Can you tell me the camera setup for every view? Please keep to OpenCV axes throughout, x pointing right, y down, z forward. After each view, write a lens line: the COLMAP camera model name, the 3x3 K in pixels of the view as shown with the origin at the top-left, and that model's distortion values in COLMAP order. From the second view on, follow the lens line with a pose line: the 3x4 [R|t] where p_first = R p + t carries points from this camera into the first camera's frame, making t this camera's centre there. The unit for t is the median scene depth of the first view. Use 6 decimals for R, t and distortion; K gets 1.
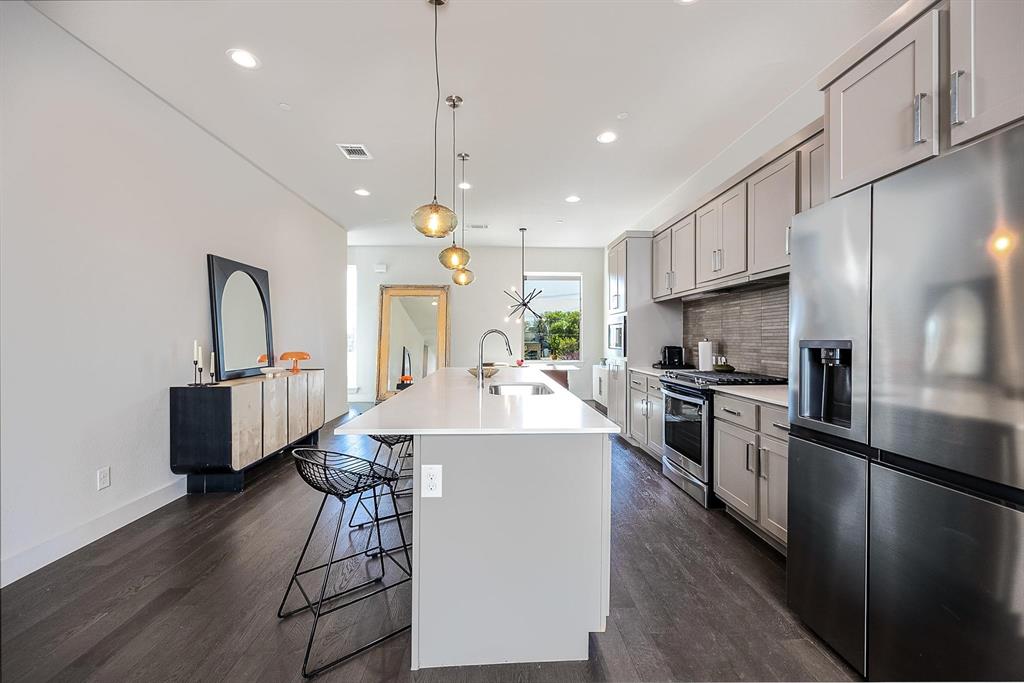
lens RADIAL K [[412.8, 0, 512.0], [0, 412.8, 341.5], [0, 0, 1]] dist [-0.000585, -0.000307]
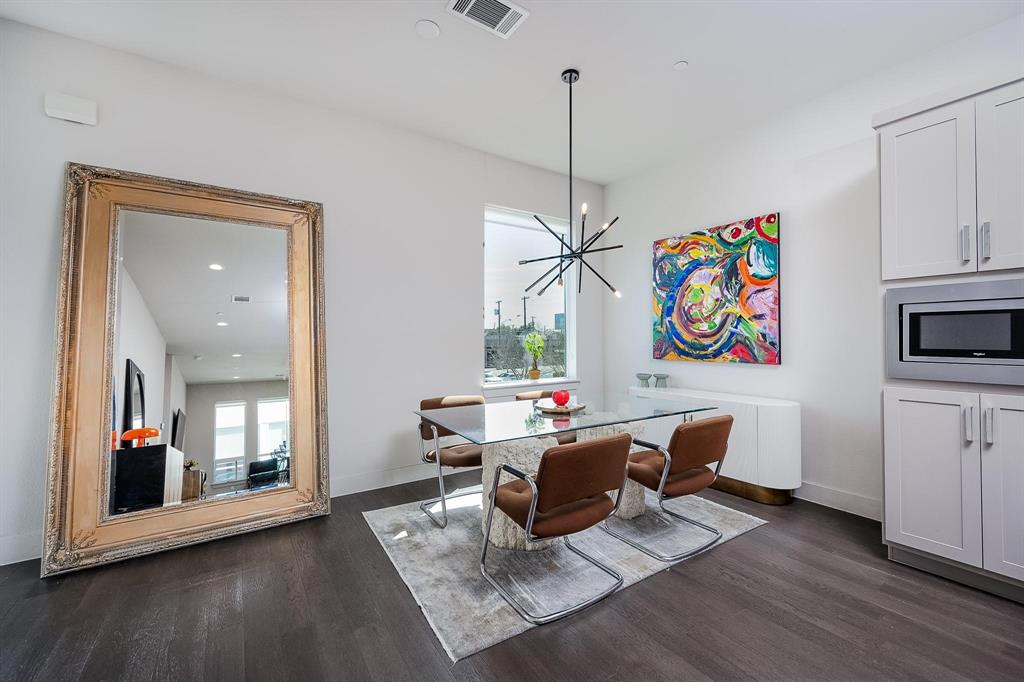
lens RADIAL K [[419.8, 0, 517.9], [0, 419.8, 332.9], [0, 0, 1]] dist [-0.002169, -0.000196]
pose [[0.849556, 0.003598, 0.527486, -0.467333], [0.008160, 0.999767, -0.019961, -0.009740], [-0.527435, 0.021262, 0.849329, 1.315652]]
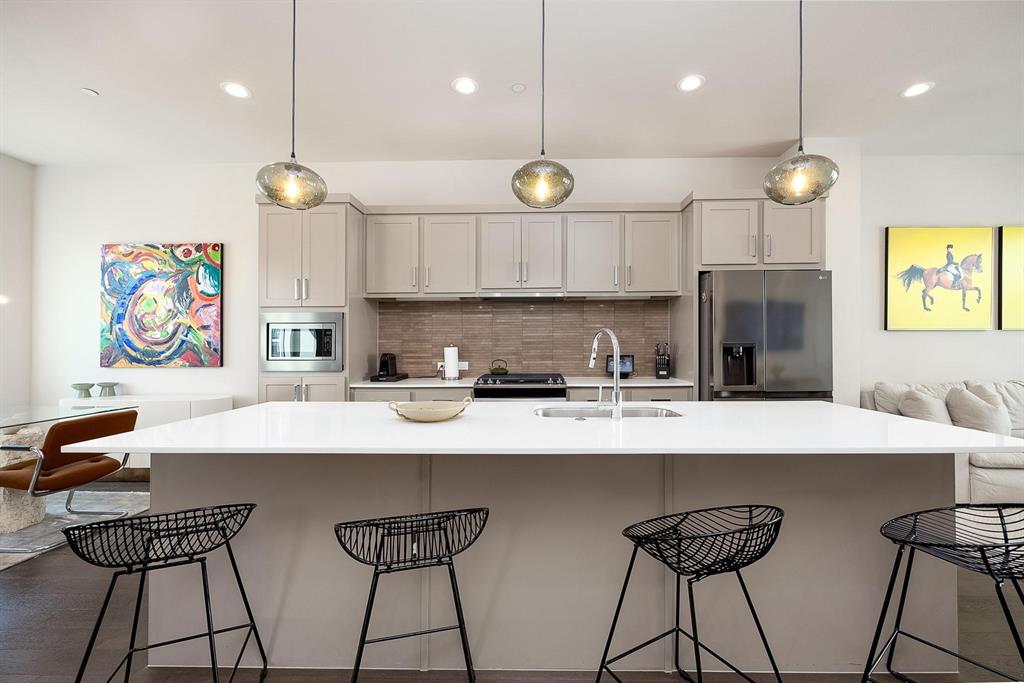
lens RADIAL K [[416.0, 0, 521.6], [0, 416.0, 342.9], [0, 0, 1]] dist [-0.000379, -0.000067]
pose [[0.061439, 0.004580, 0.998100, -0.573425], [0.012418, 0.999909, -0.005352, -0.002091], [-0.998034, 0.012723, 0.061376, 0.897699]]
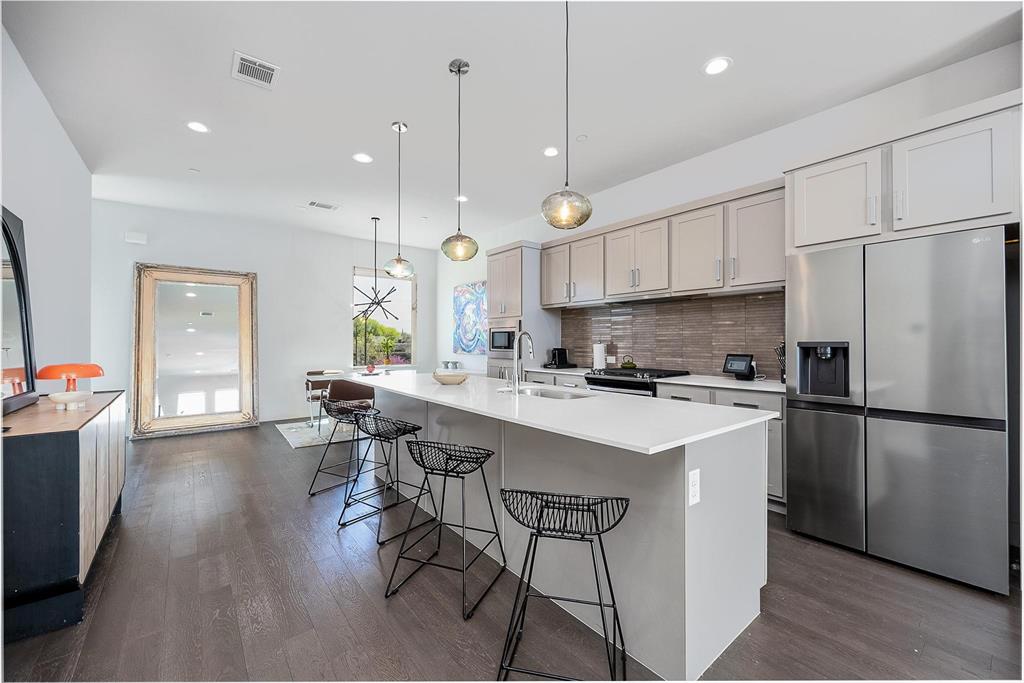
lens RADIAL K [[412.8, 0, 512.0], [0, 412.8, 341.5], [0, 0, 1]] dist [-0.000585, -0.000307]
pose [[0.809737, 0.000458, 0.586792, -0.500224], [0.004734, 0.999962, -0.007312, 0.001149], [-0.586773, 0.008698, 0.809704, 0.212154]]
